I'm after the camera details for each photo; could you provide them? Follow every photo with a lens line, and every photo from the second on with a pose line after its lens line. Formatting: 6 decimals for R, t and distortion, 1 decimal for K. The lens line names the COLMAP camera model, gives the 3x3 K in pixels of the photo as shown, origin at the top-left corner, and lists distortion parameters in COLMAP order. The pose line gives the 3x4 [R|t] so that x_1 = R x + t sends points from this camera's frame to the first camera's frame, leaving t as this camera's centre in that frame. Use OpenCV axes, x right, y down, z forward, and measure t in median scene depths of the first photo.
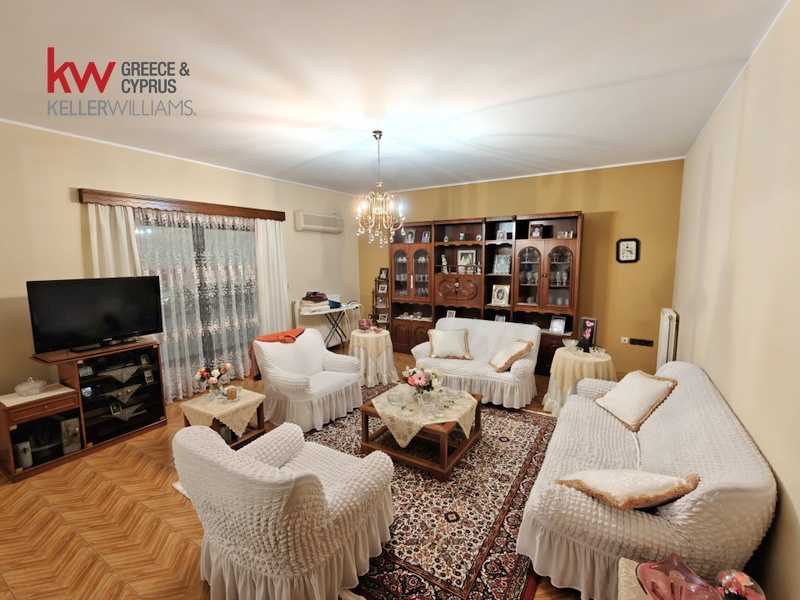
lens RADIAL K [[357.0, 0, 393.6], [0, 357.0, 299.1], [0, 0, 1]] dist [-0.000344, -0.000946]
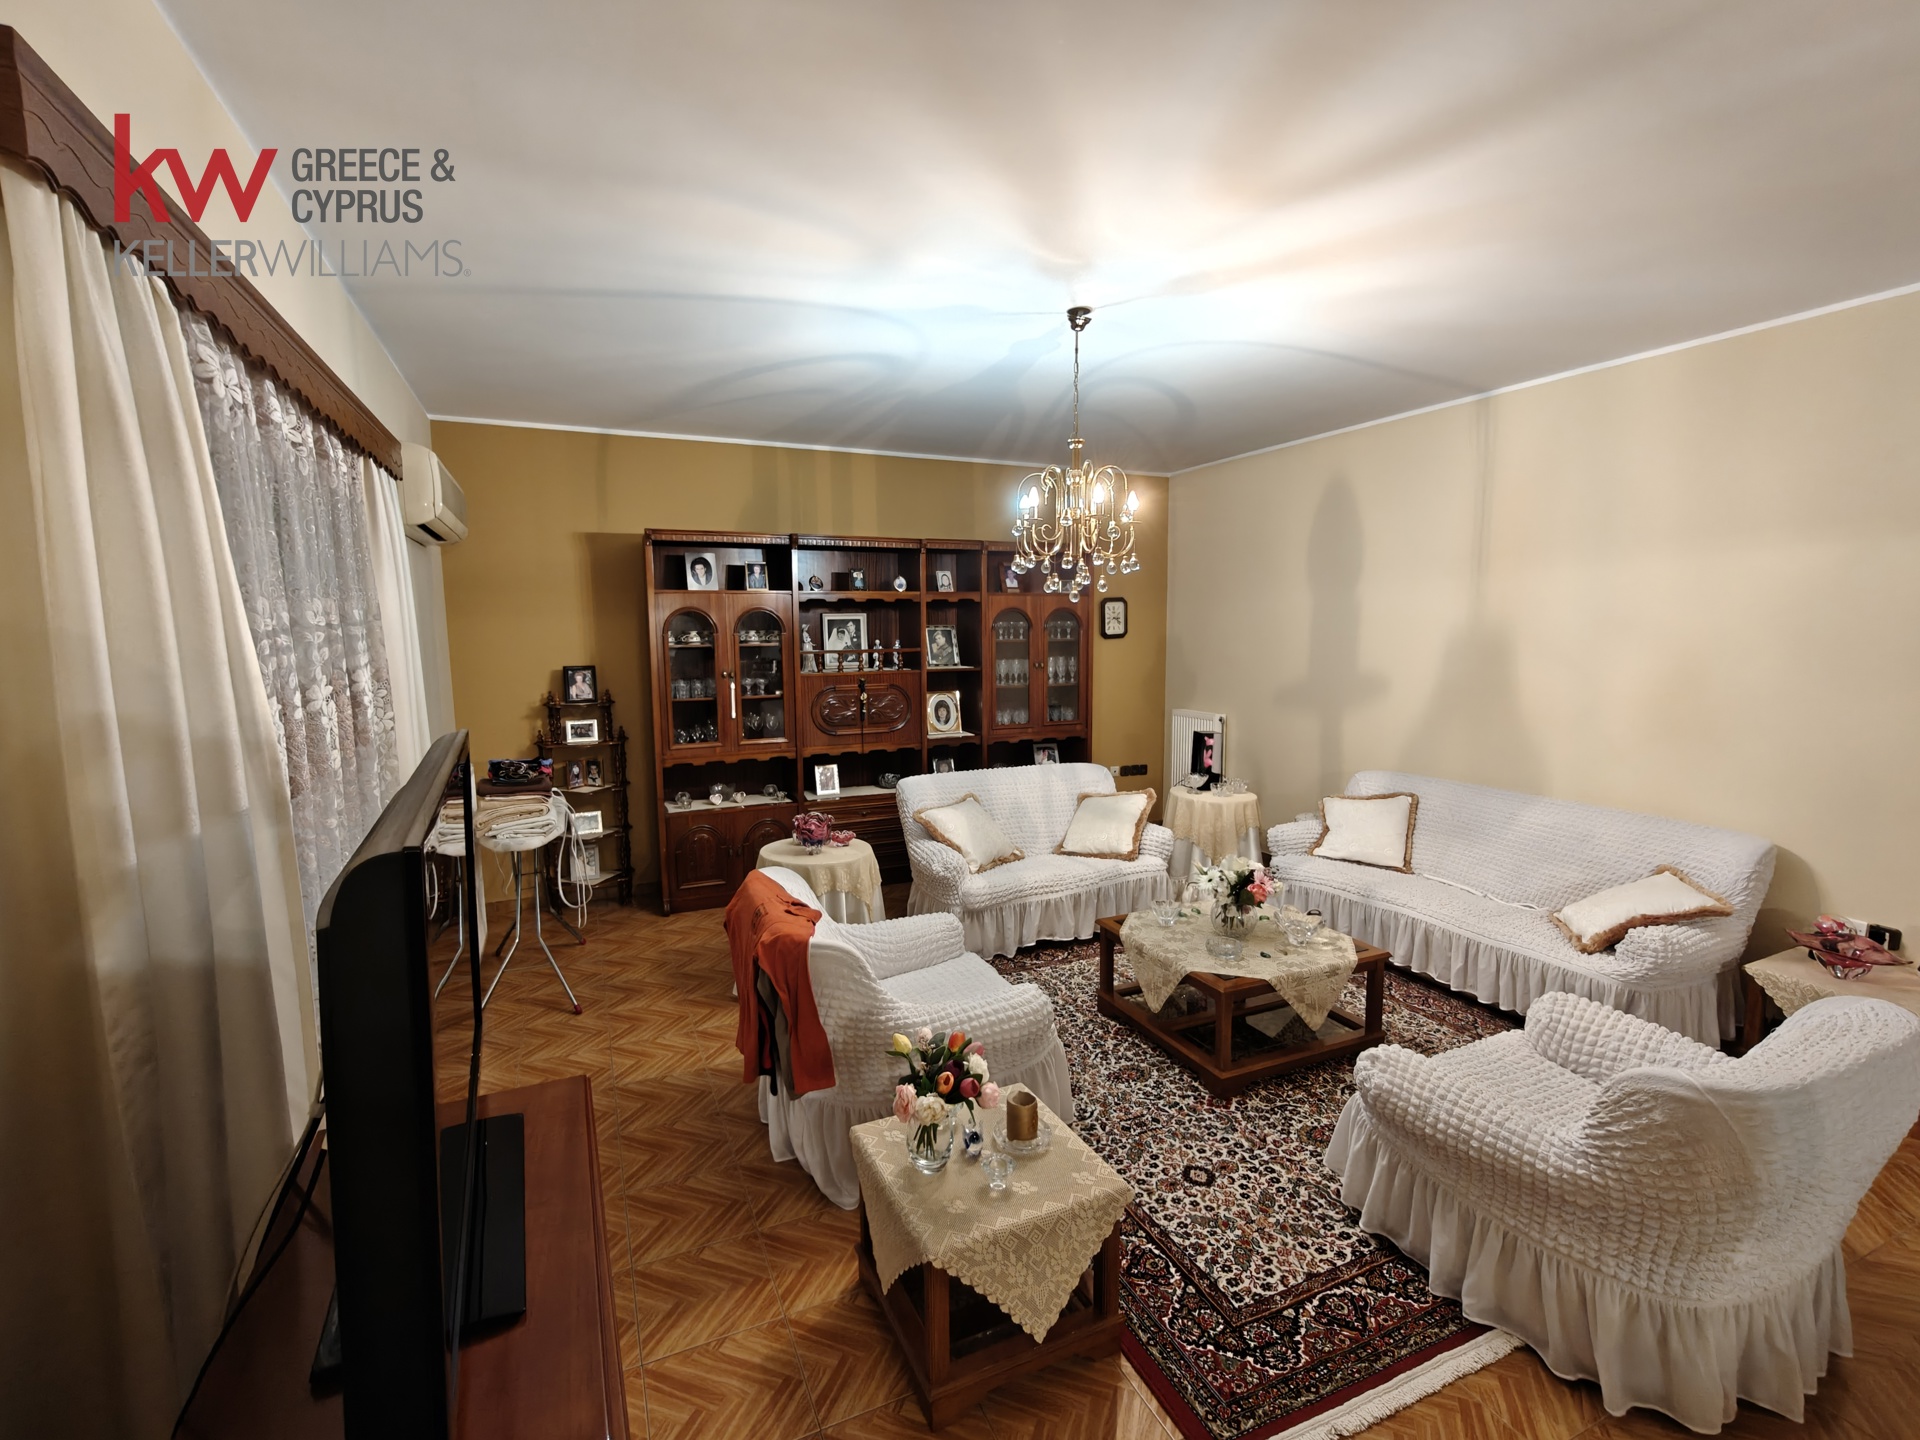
lens RADIAL K [[856.9, 0, 949.0], [0, 856.9, 727.5], [0, 0, 1]] dist [-0.000344, -0.000946]
pose [[0.556587, -0.095223, 0.825314, -0.673288], [0.103225, 0.993638, 0.045030, -0.047484], [-0.824352, 0.060130, 0.562875, 0.436711]]
